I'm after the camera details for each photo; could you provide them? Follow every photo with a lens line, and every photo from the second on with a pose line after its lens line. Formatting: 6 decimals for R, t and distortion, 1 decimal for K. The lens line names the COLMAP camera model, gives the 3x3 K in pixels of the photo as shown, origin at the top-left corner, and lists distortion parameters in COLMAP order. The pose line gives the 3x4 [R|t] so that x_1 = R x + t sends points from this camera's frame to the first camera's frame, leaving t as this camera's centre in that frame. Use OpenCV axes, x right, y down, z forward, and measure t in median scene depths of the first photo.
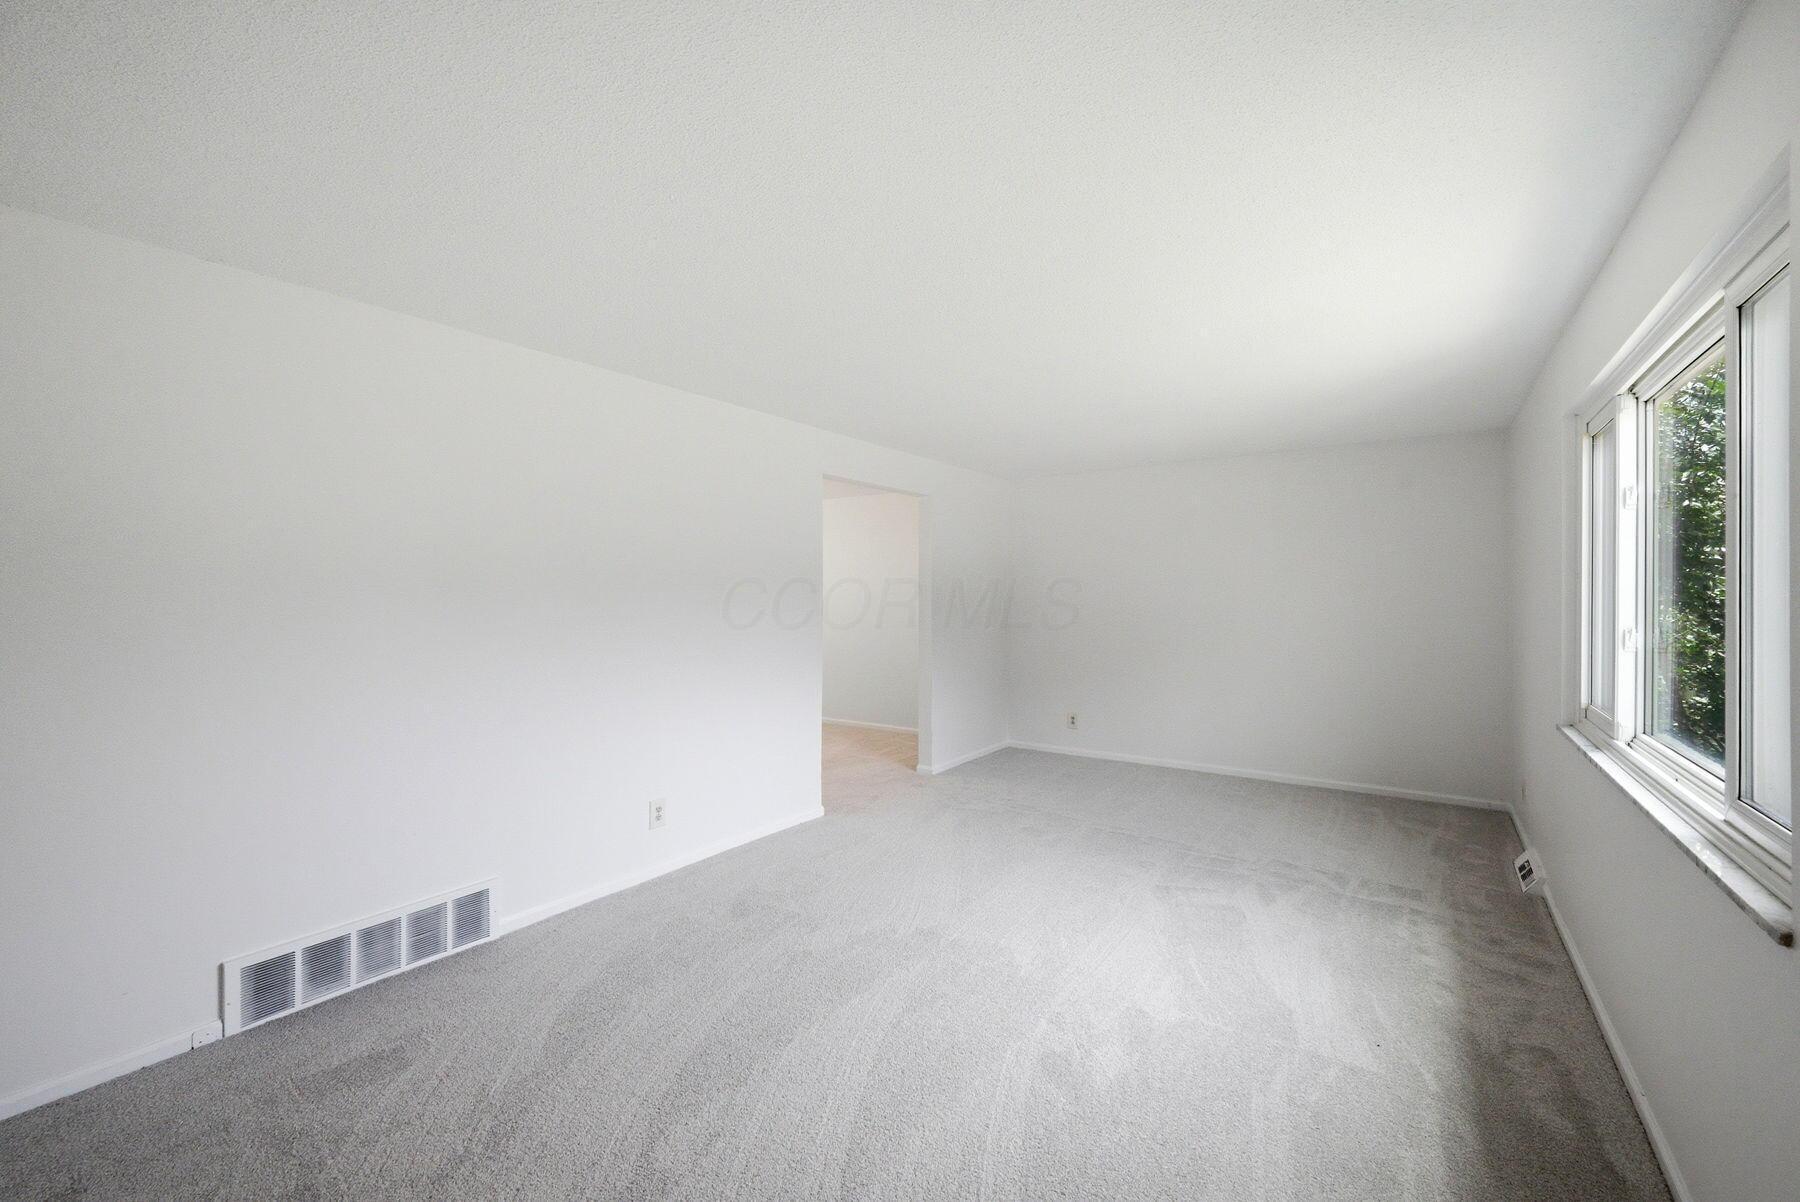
lens RADIAL K [[726.5, 0, 904.2], [0, 726.5, 593.5], [0, 0, 1]] dist [0.002886, -0.000090]
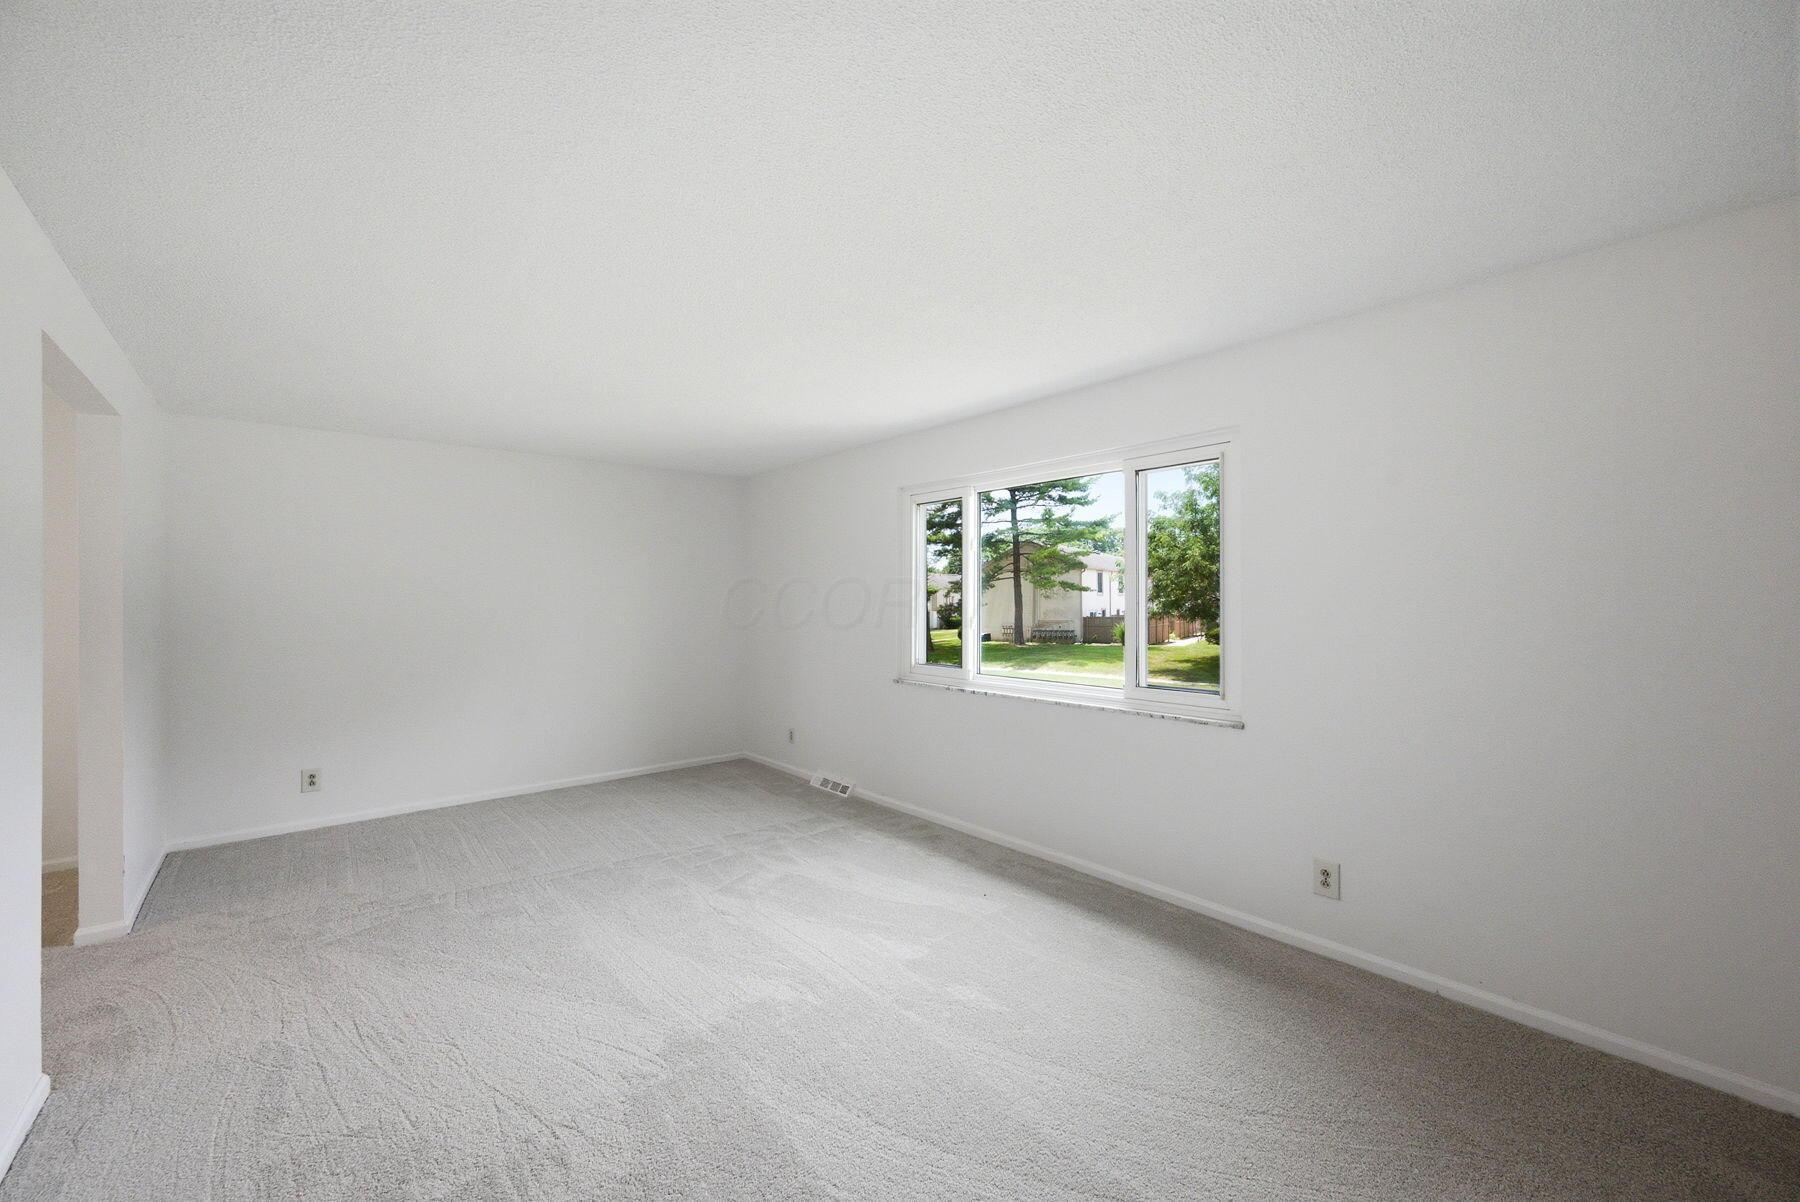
lens RADIAL K [[726.5, 0, 897.6], [0, 726.5, 600.2], [0, 0, 1]] dist [0.002886, -0.000090]
pose [[0.250369, 0.002293, 0.968148, -0.573425], [0.002245, 0.999993, -0.002949, 0.017163], [-0.968148, 0.002912, 0.250362, 0.555997]]
